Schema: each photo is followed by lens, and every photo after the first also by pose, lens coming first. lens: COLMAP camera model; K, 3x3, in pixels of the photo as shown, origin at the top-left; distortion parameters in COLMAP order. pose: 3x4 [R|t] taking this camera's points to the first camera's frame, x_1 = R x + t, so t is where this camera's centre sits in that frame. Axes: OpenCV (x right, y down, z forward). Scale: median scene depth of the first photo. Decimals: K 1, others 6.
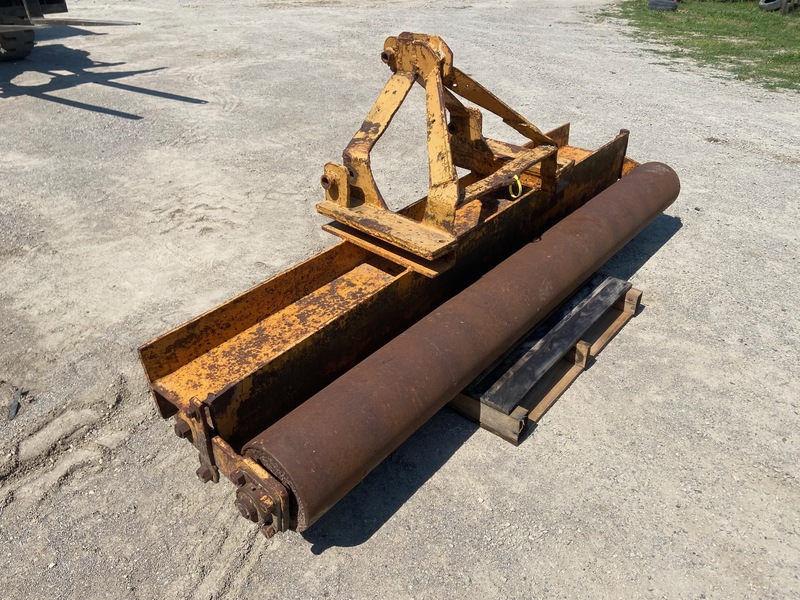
lens RADIAL K [[598.3, 0, 396.8], [0, 598.3, 294.2], [0, 0, 1]] dist [0.091606, -0.097690]
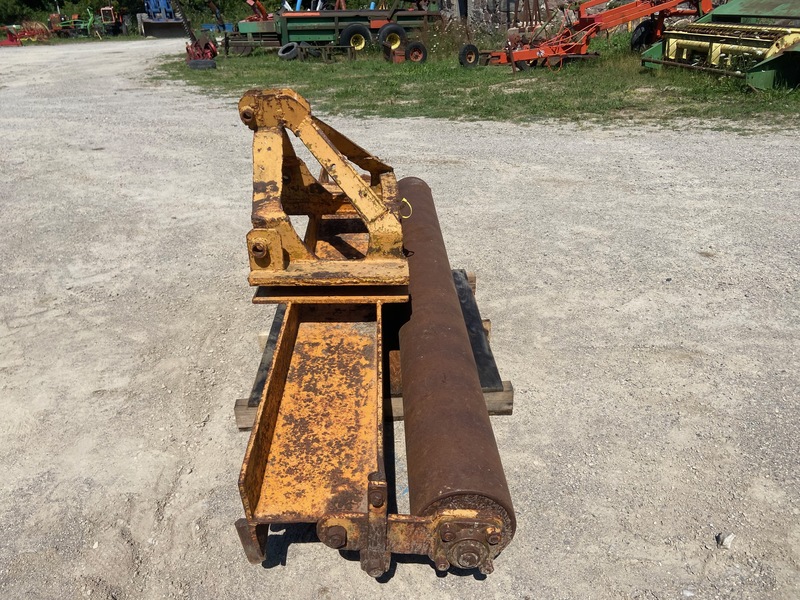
lens RADIAL K [[598.3, 0, 397.9], [0, 598.3, 304.5], [0, 0, 1]] dist [0.091606, -0.097690]
pose [[0.748491, -0.329689, 0.575384, -0.486734], [0.370792, 0.927420, 0.049056, -0.069753], [-0.549795, 0.176629, 0.816411, 0.128614]]
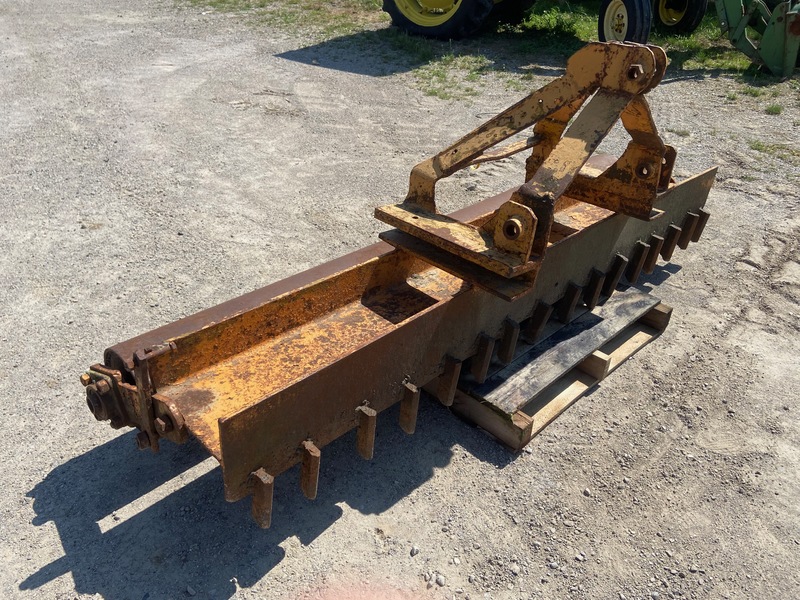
lens RADIAL K [[598.3, 0, 400.1], [0, 598.3, 302.9], [0, 0, 1]] dist [0.091606, -0.097690]
pose [[-0.995931, -0.069147, 0.057802, 0.236138], [0.020737, 0.448339, 0.893623, -0.946818], [-0.087706, 0.891185, -0.445081, 1.618905]]
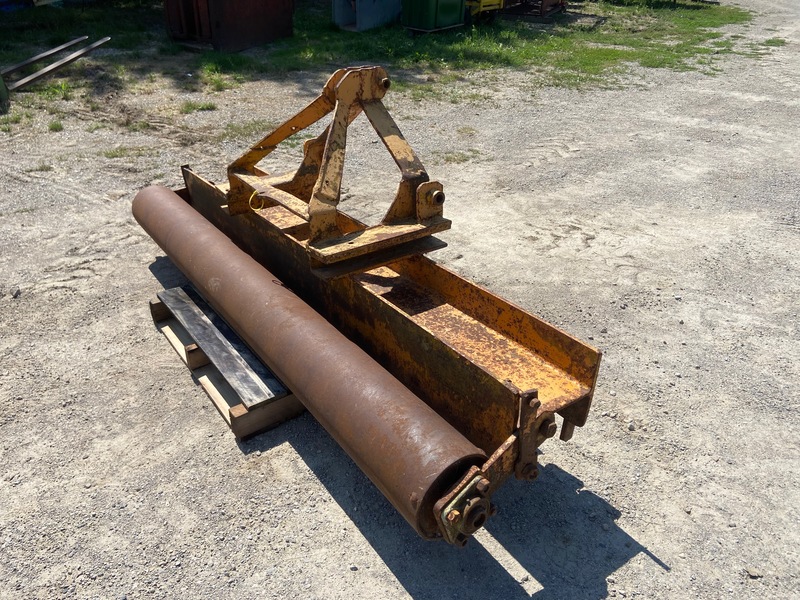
lens RADIAL K [[598.3, 0, 395.9], [0, 598.3, 297.5], [0, 0, 1]] dist [0.091606, -0.097690]
pose [[-0.251988, 0.470851, -0.845459, 1.092556], [-0.508765, 0.678716, 0.529626, -0.736568], [0.823201, 0.563599, 0.068524, 1.184987]]
